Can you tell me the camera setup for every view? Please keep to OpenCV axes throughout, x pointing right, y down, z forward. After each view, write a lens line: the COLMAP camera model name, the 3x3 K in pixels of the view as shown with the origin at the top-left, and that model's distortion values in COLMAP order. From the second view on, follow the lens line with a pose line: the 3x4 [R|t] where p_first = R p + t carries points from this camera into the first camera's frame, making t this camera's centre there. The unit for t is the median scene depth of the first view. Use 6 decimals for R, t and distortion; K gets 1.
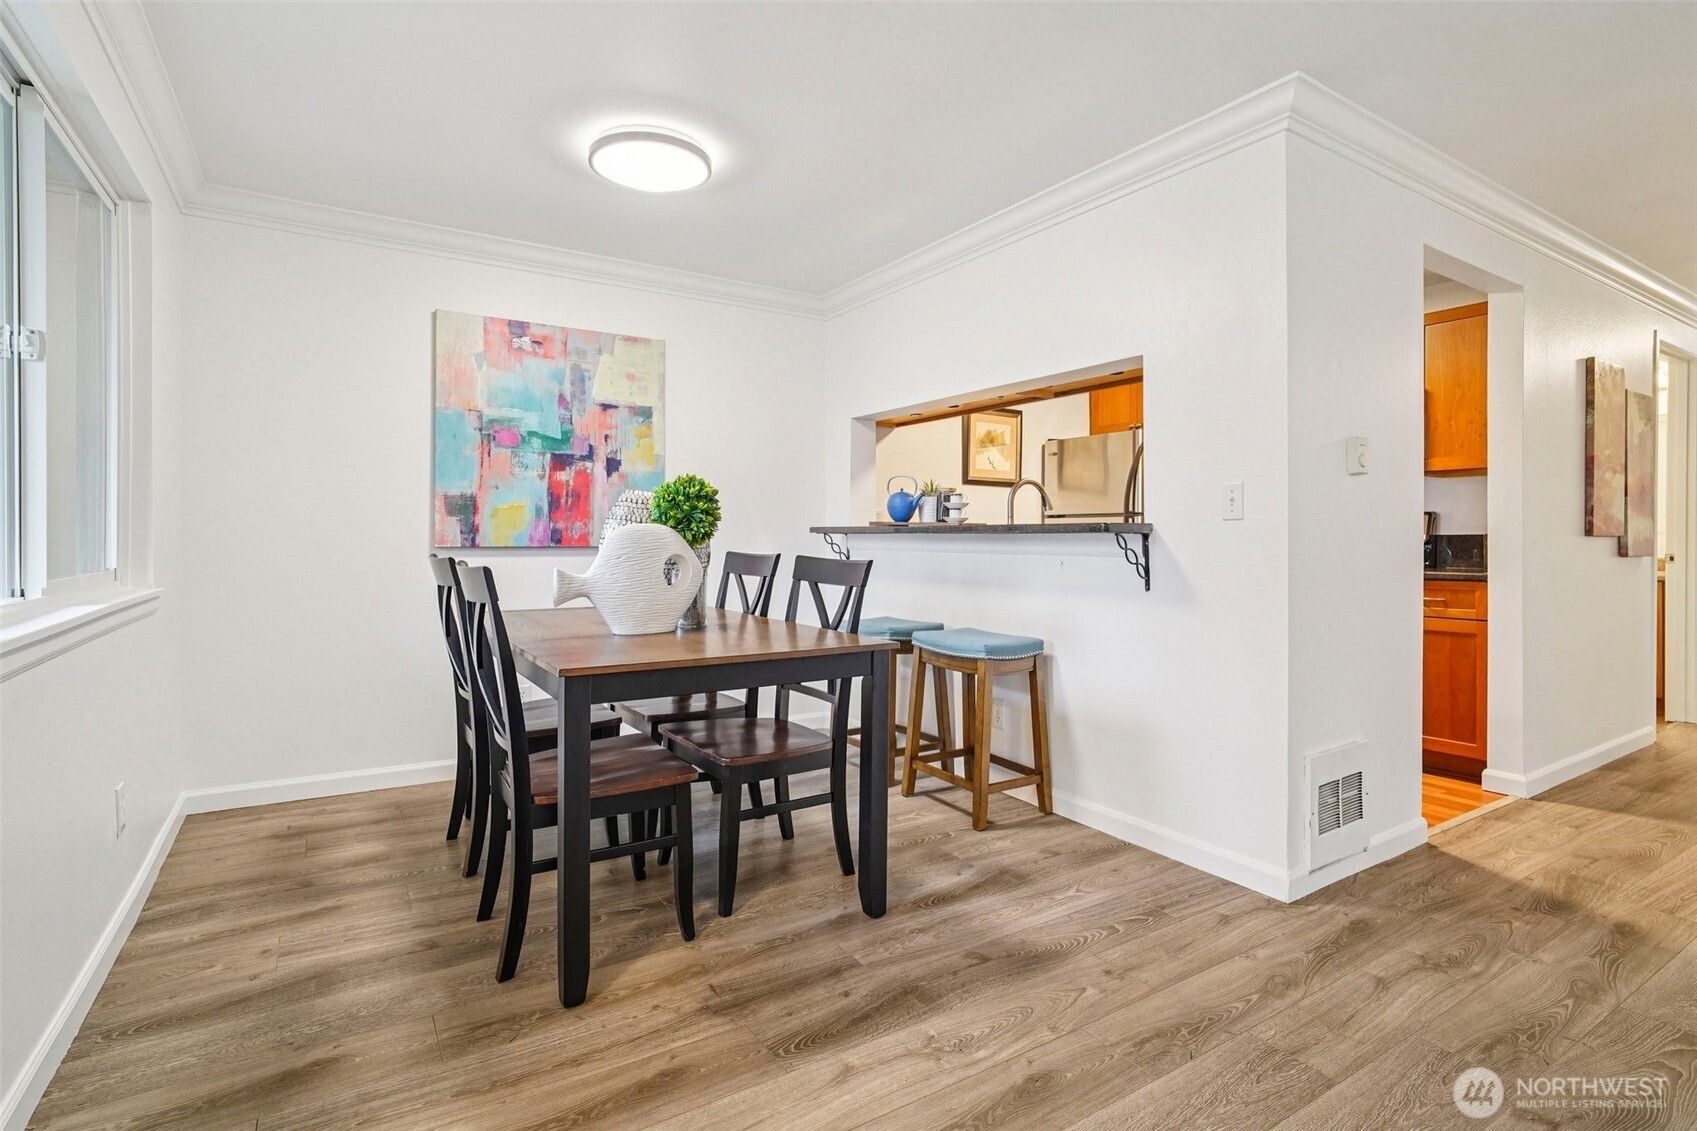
lens RADIAL K [[829.0, 0, 850.2], [0, 829.0, 548.4], [0, 0, 1]] dist [-0.005946, -0.000246]
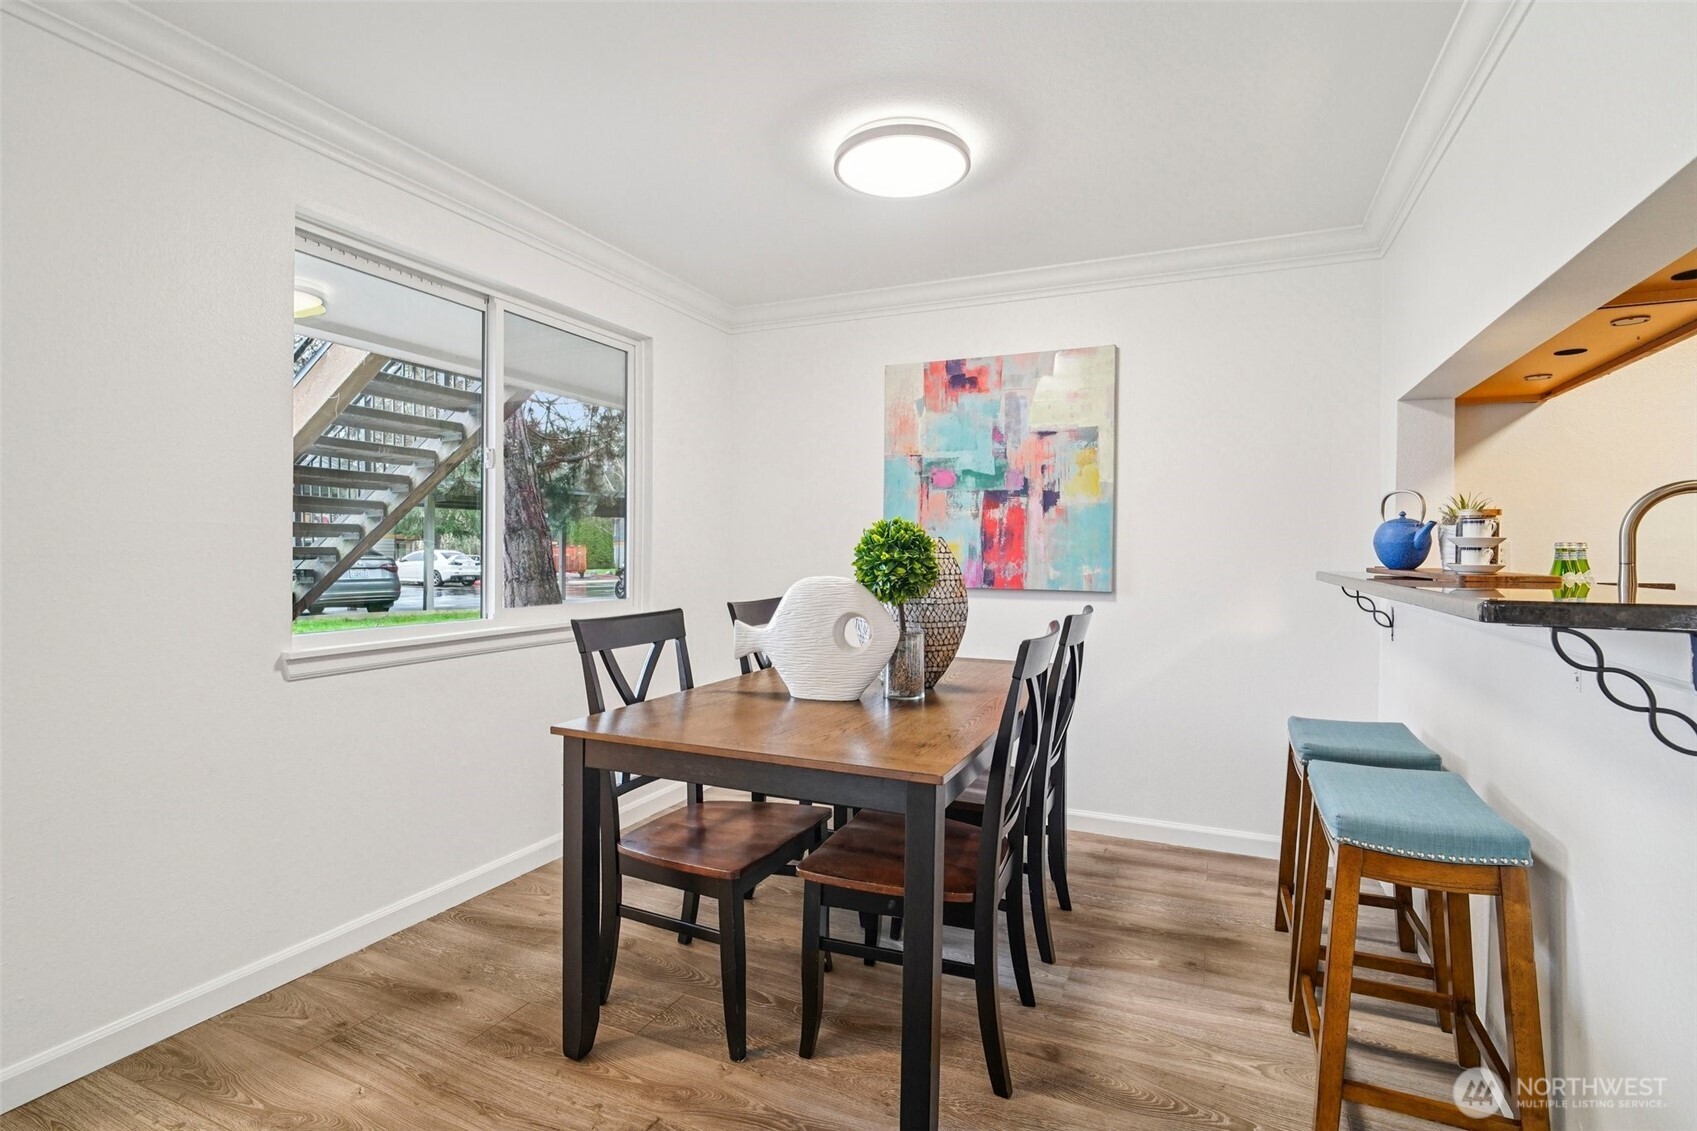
lens RADIAL K [[801.3, 0, 852.8], [0, 801.3, 560.9], [0, 0, 1]] dist [-0.011519, -0.000211]
pose [[0.550168, 0.009278, -0.835003, 0.325394], [-0.017262, 0.999851, -0.000264, -0.030909], [0.834876, 0.014559, 0.550246, 0.363246]]
